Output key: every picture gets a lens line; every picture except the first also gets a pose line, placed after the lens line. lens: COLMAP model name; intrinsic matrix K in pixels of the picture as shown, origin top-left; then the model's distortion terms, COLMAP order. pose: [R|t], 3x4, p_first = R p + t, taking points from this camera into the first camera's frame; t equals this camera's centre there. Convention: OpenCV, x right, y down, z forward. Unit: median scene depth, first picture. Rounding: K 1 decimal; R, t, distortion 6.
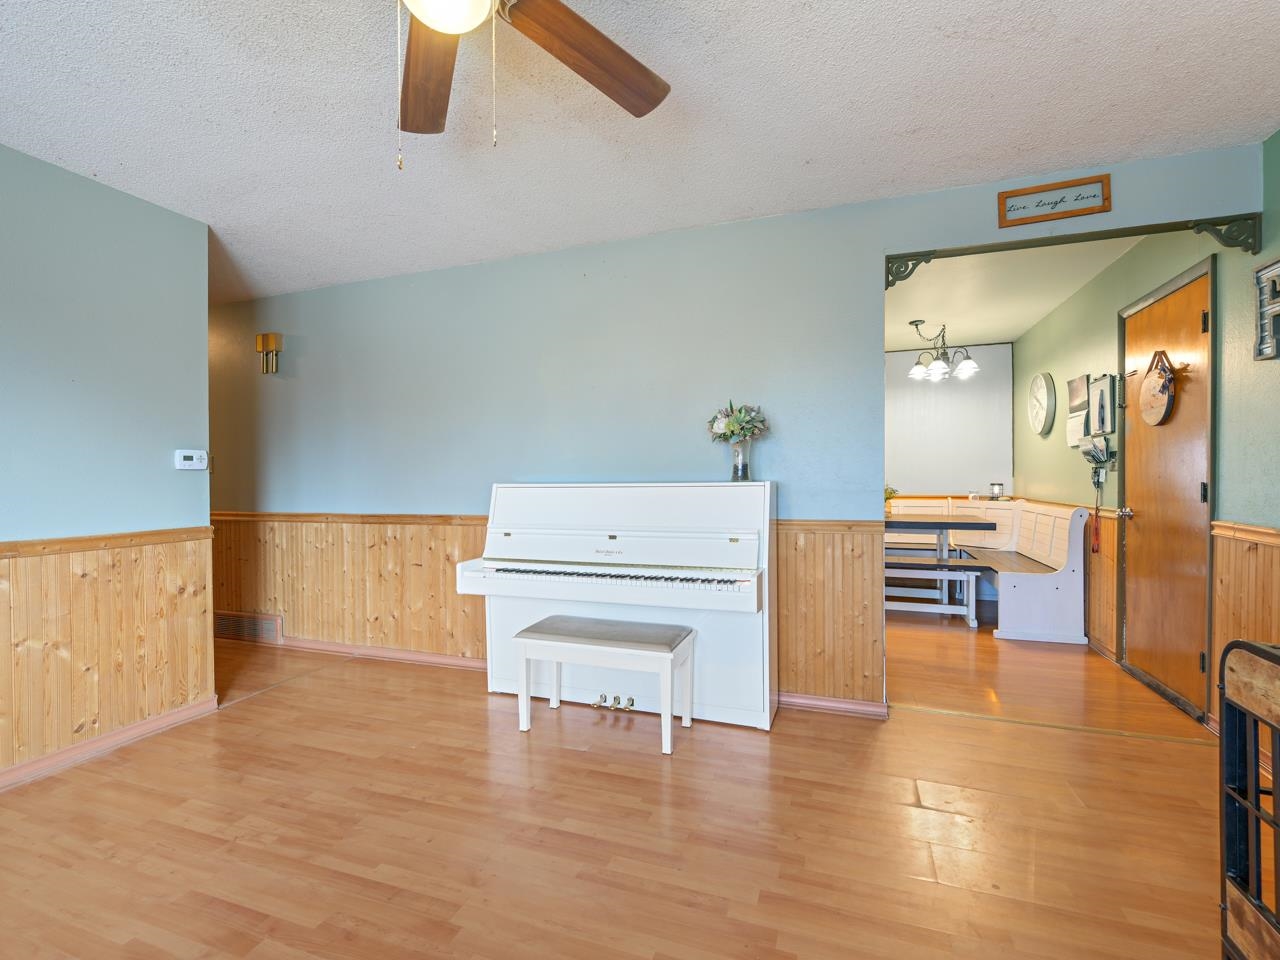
lens RADIAL K [[575.5, 0, 640.0], [0, 575.5, 480.0], [0, 0, 1]] dist [0.001826, 0.000201]
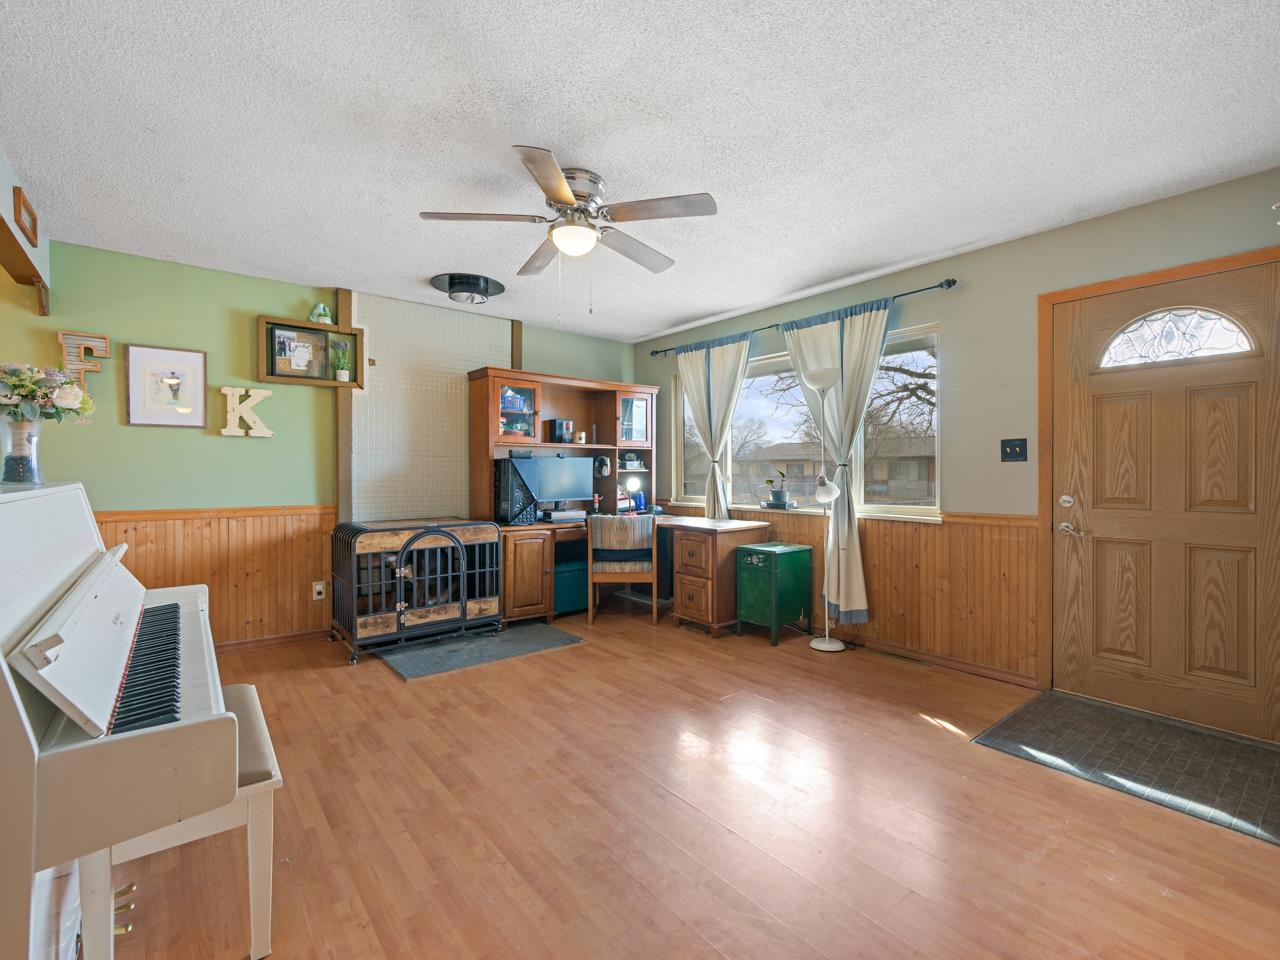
lens RADIAL K [[575.5, 0, 640.0], [0, 575.5, 480.0], [0, 0, 1]] dist [0.001826, 0.000201]
pose [[-0.851750, 0.003479, 0.523936, -1.096143], [0.010458, 0.999892, 0.010363, -0.001638], [-0.523843, 0.014306, -0.851694, 1.792346]]
